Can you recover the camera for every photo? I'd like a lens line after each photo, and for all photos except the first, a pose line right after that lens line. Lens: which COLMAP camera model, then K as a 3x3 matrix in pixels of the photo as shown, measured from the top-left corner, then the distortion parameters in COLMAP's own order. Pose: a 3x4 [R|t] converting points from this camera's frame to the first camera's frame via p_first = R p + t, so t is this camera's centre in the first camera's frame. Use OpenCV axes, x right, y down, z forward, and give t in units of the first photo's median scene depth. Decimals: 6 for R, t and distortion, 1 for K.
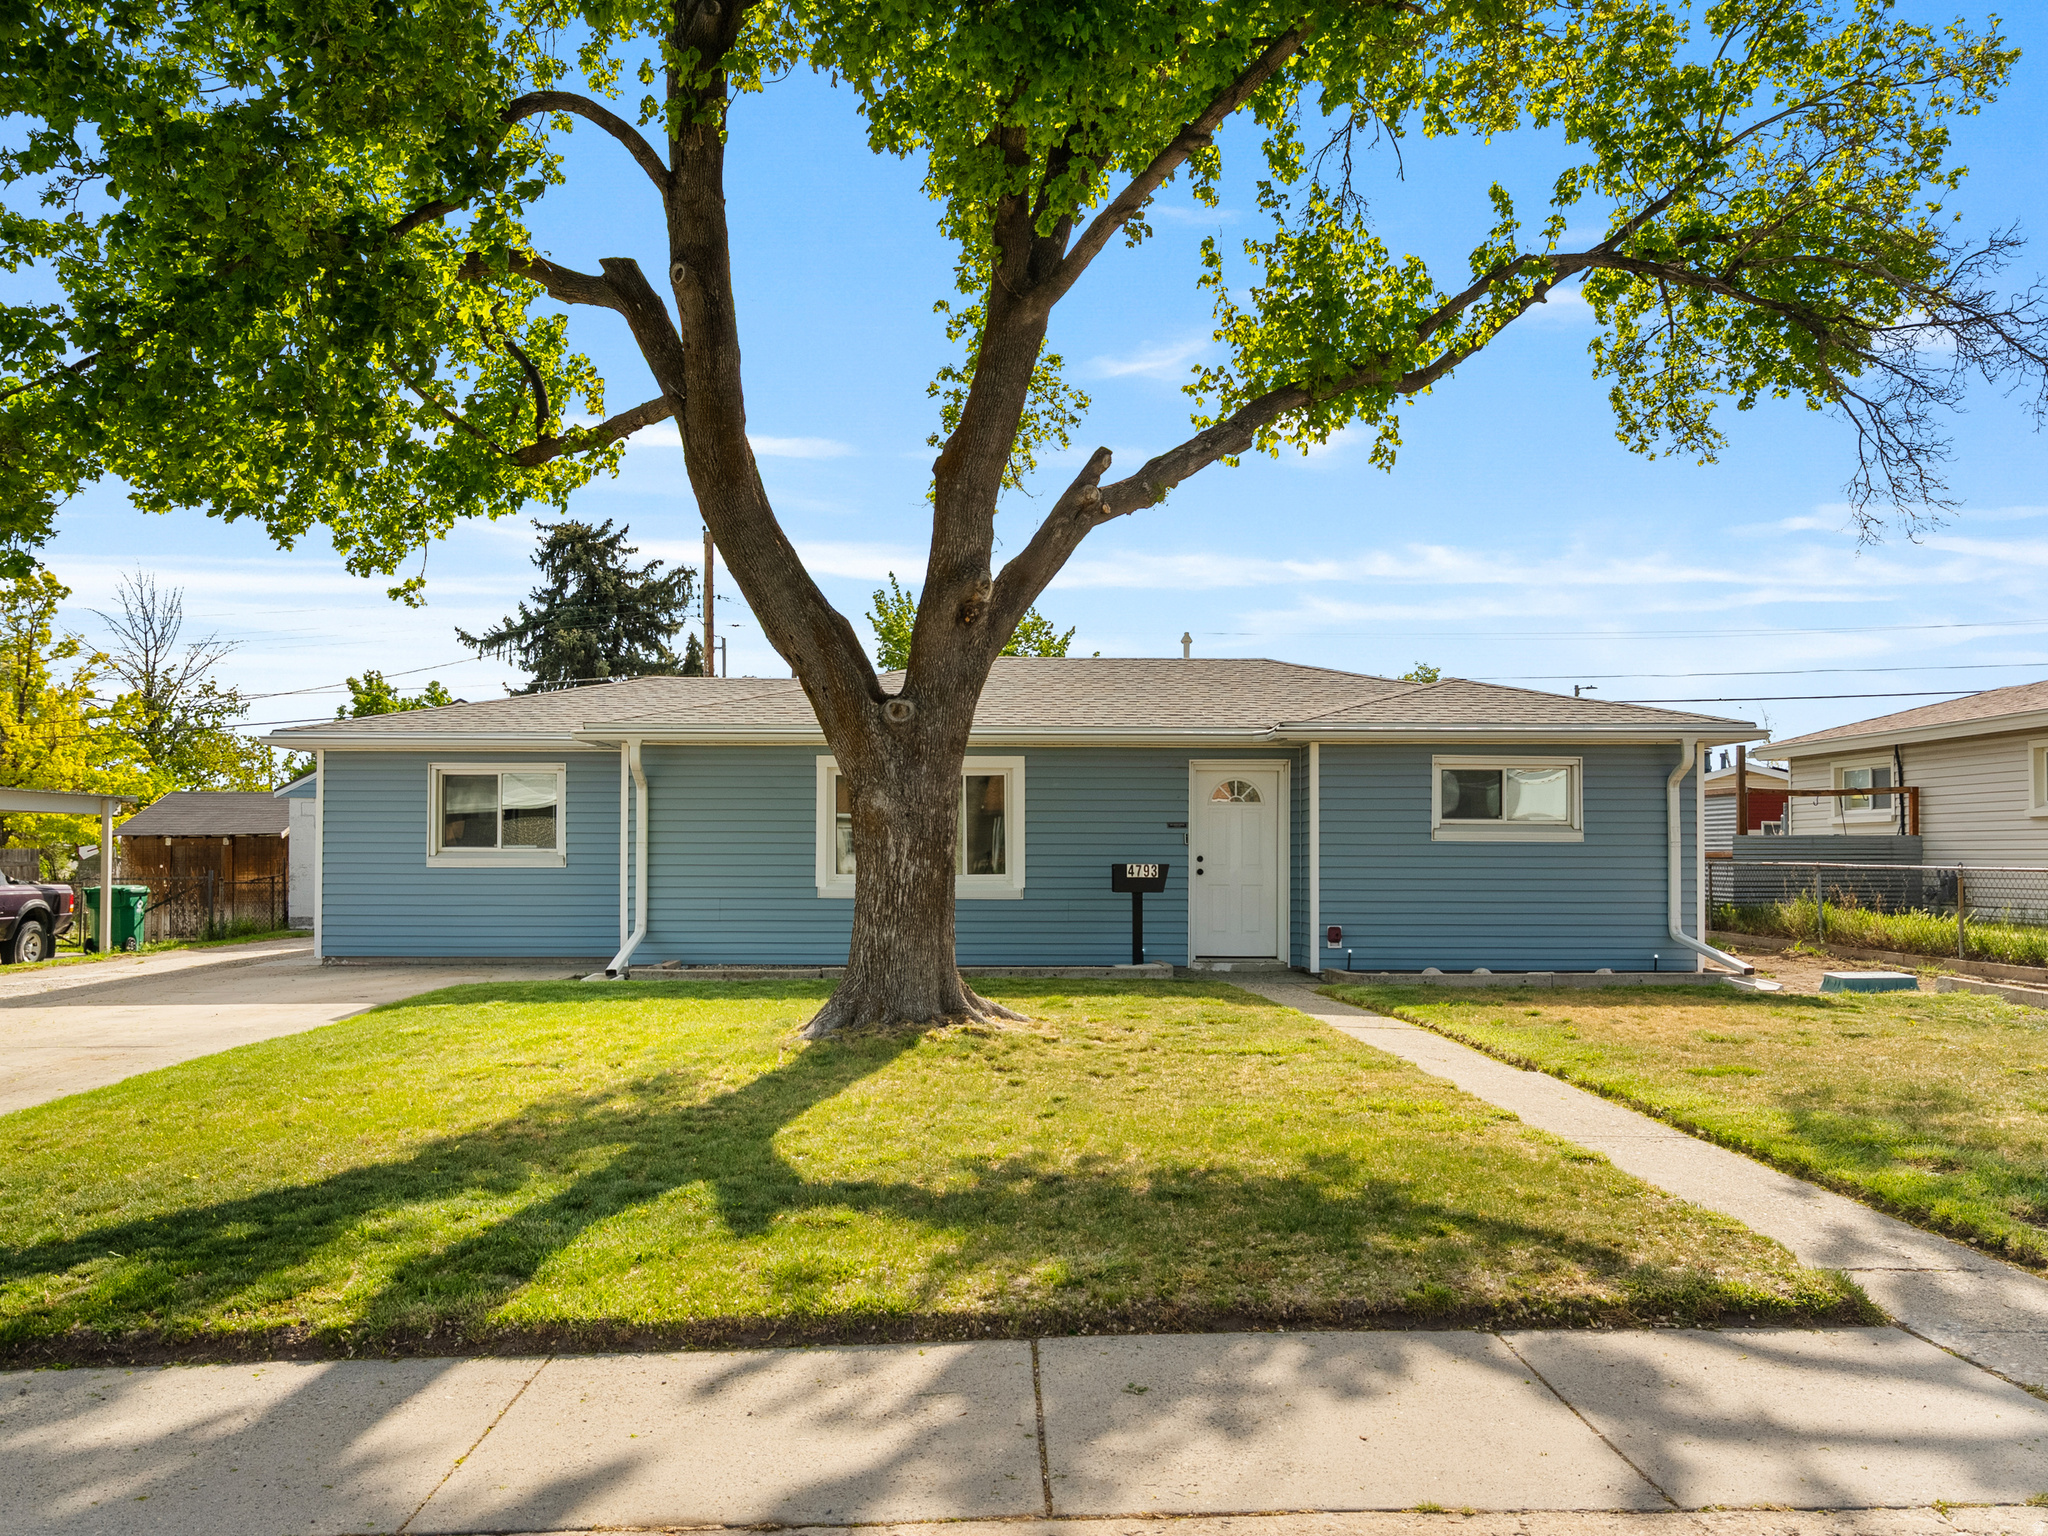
lens RADIAL K [[1600.5, 0, 1024.9], [0, 1600.5, 772.8], [0, 0, 1]] dist [-0.004180, 0.007631]
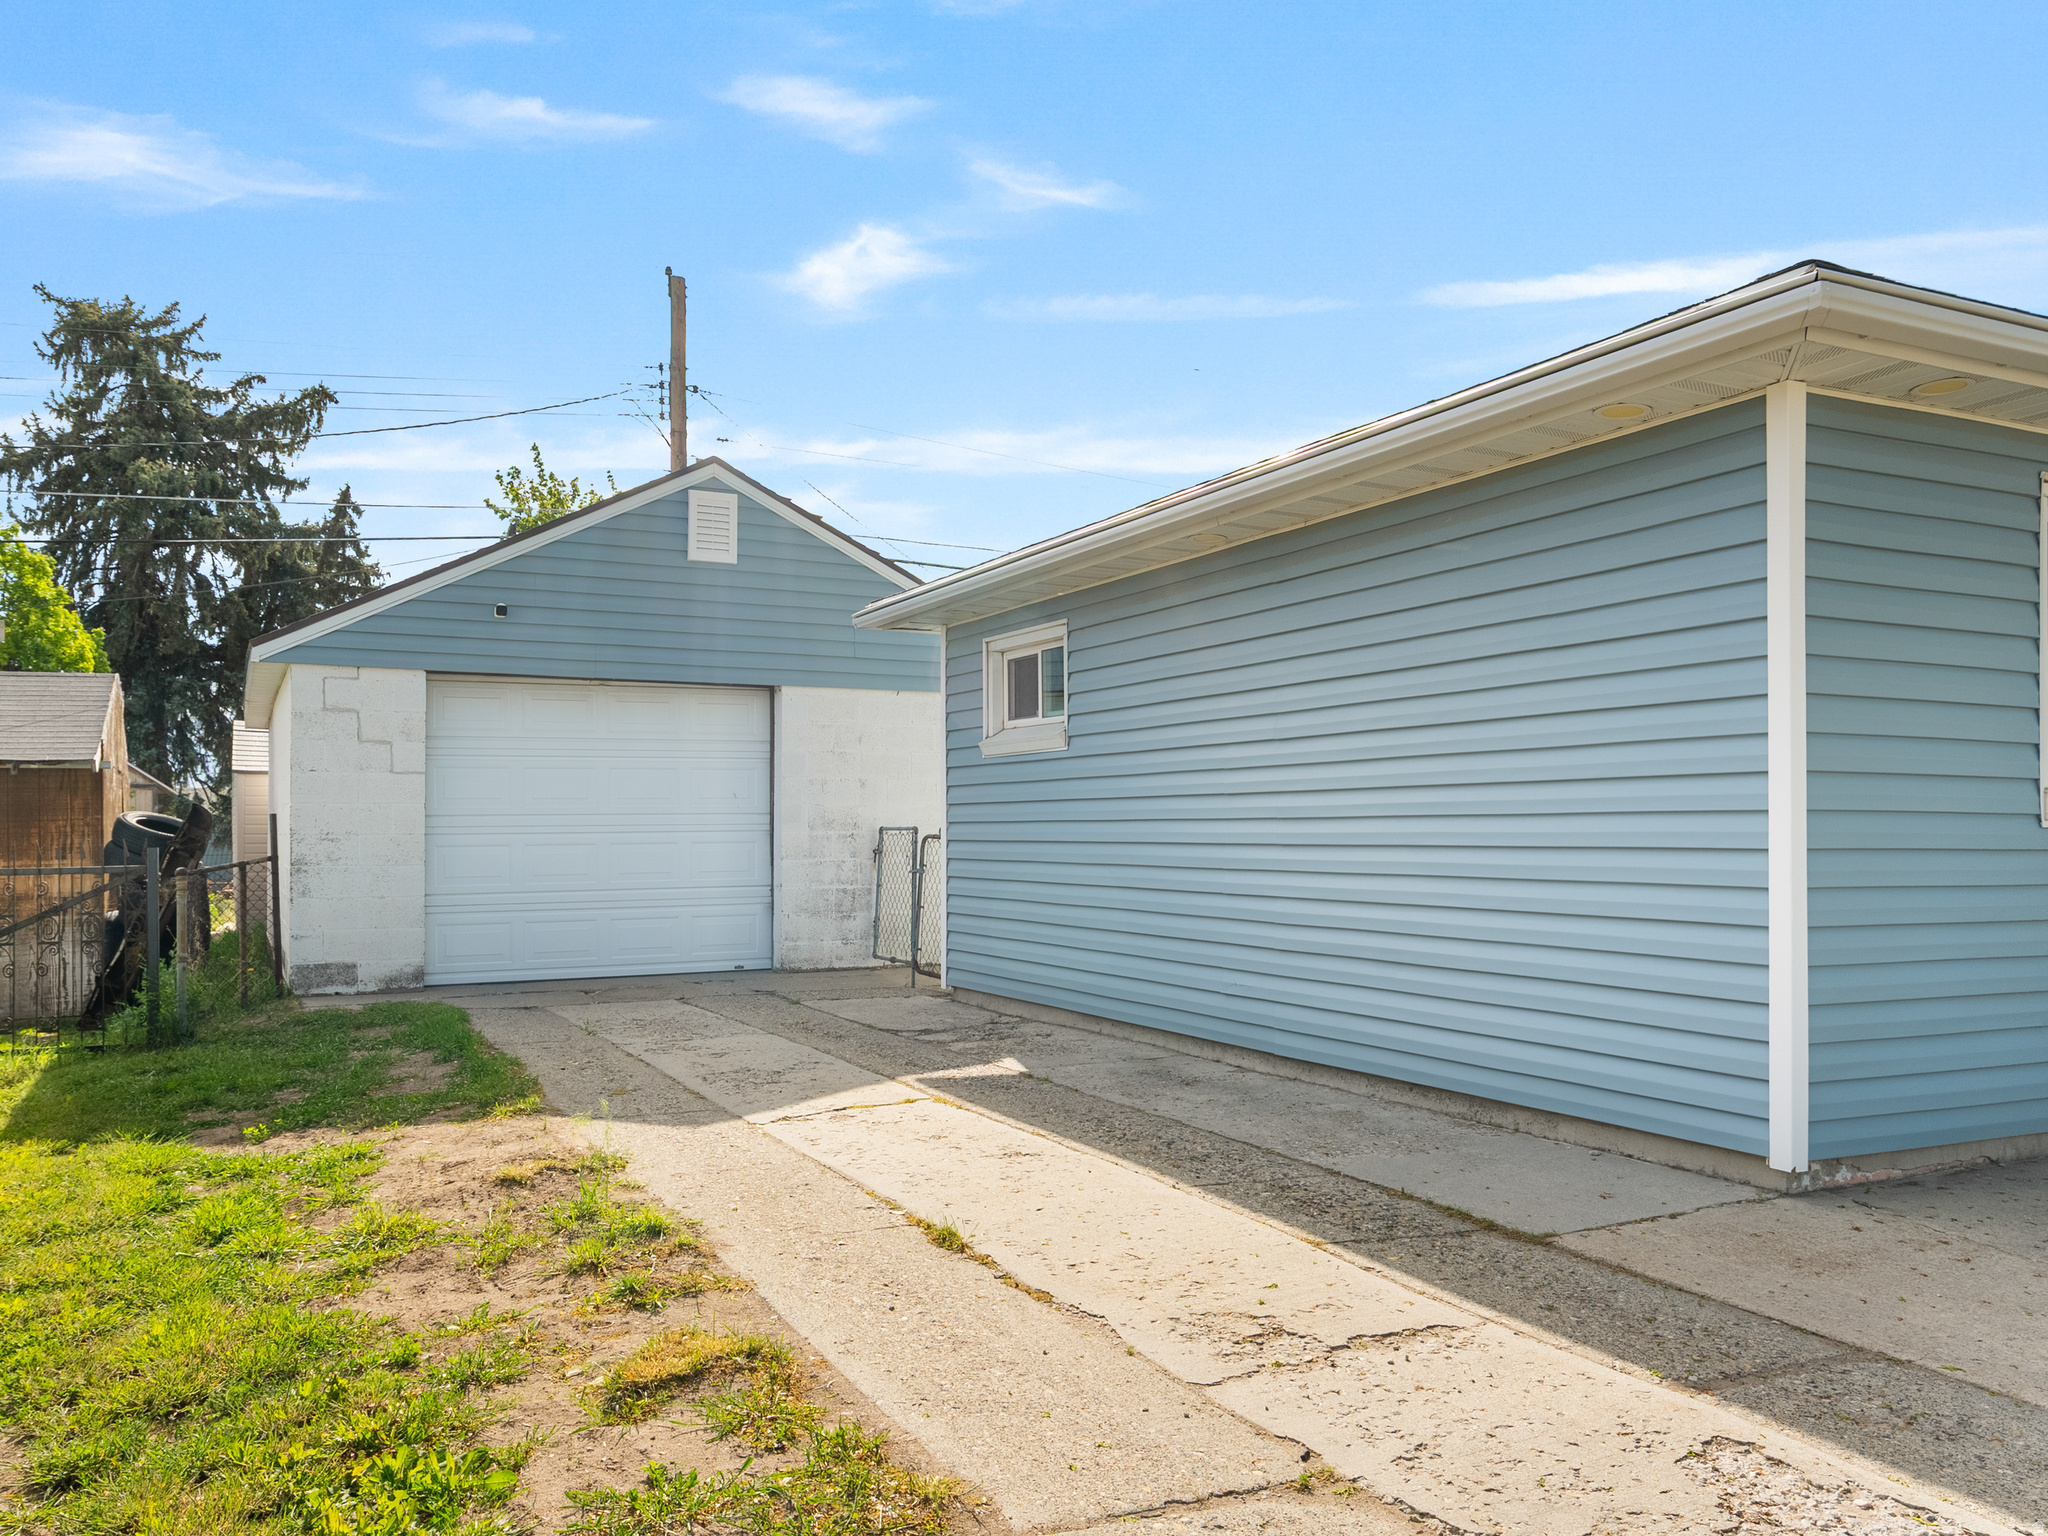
lens RADIAL K [[1600.5, 0, 1017.6], [0, 1600.5, 779.8], [0, 0, 1]] dist [-0.004180, 0.007631]
pose [[0.910510, 0.012163, 0.413309, -0.222304], [-0.019827, 0.999702, 0.014260, 0.017136], [-0.413012, -0.021178, 0.910479, 0.284376]]
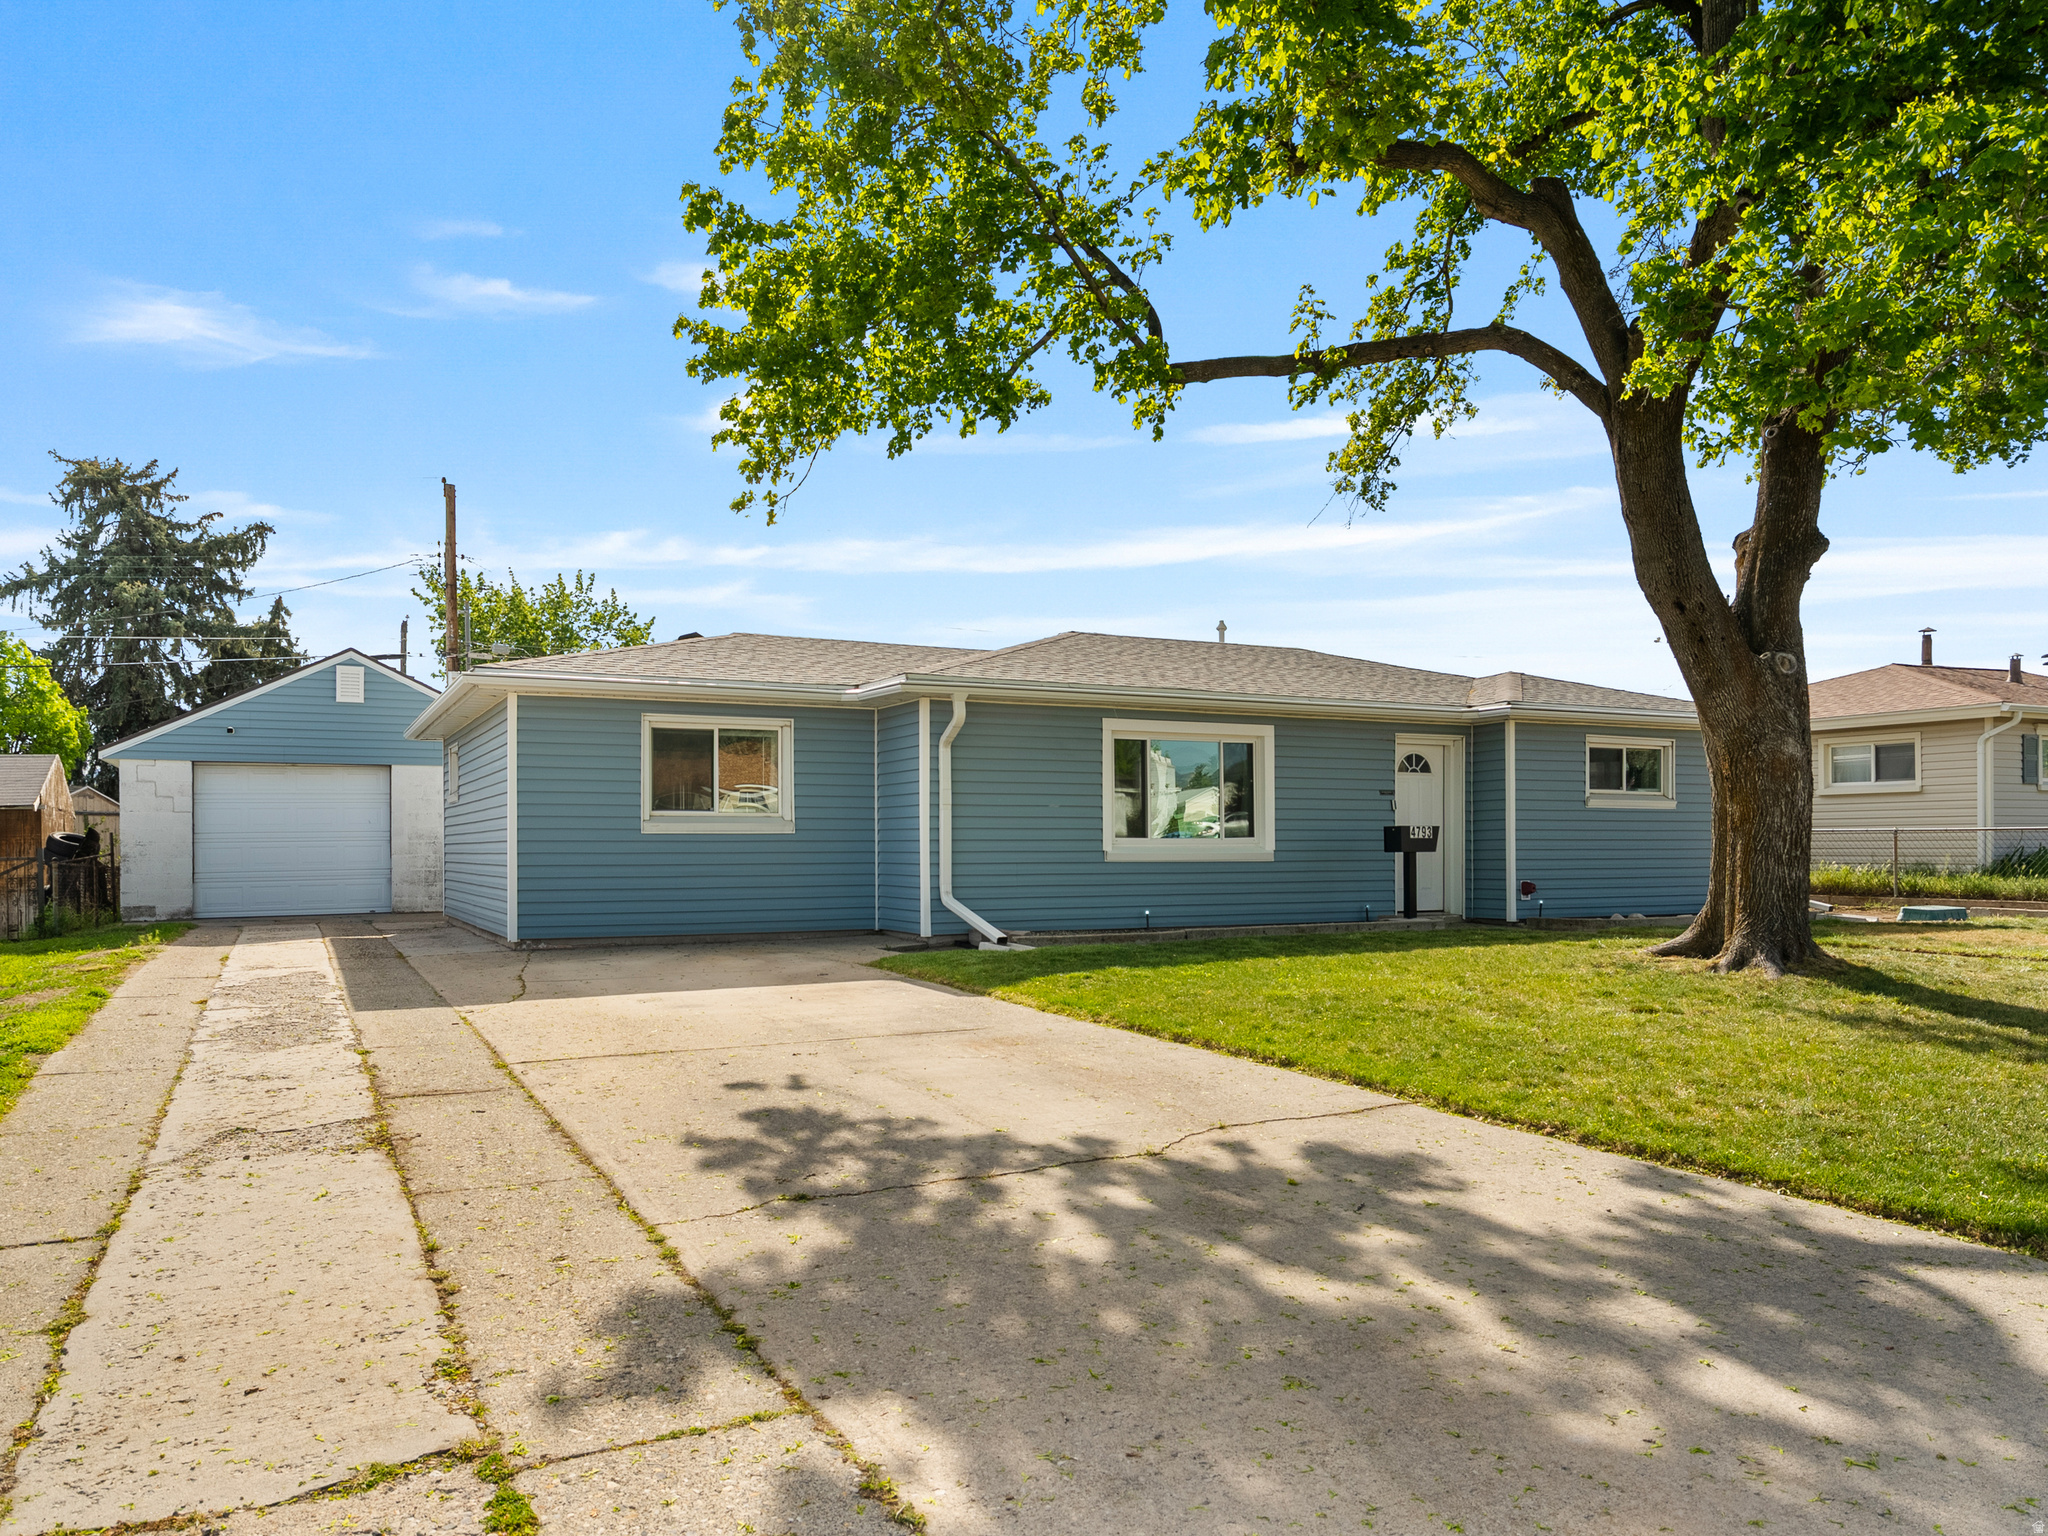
lens RADIAL K [[1471.2, 0, 1039.2], [0, 1471.2, 824.3], [0, 0, 1]] dist [0.008368, -0.002150]
pose [[0.906084, 0.000608, 0.423096, -0.167733], [-0.015618, 0.999365, 0.032011, 0.007980], [-0.422809, -0.035613, 0.905519, 0.057762]]
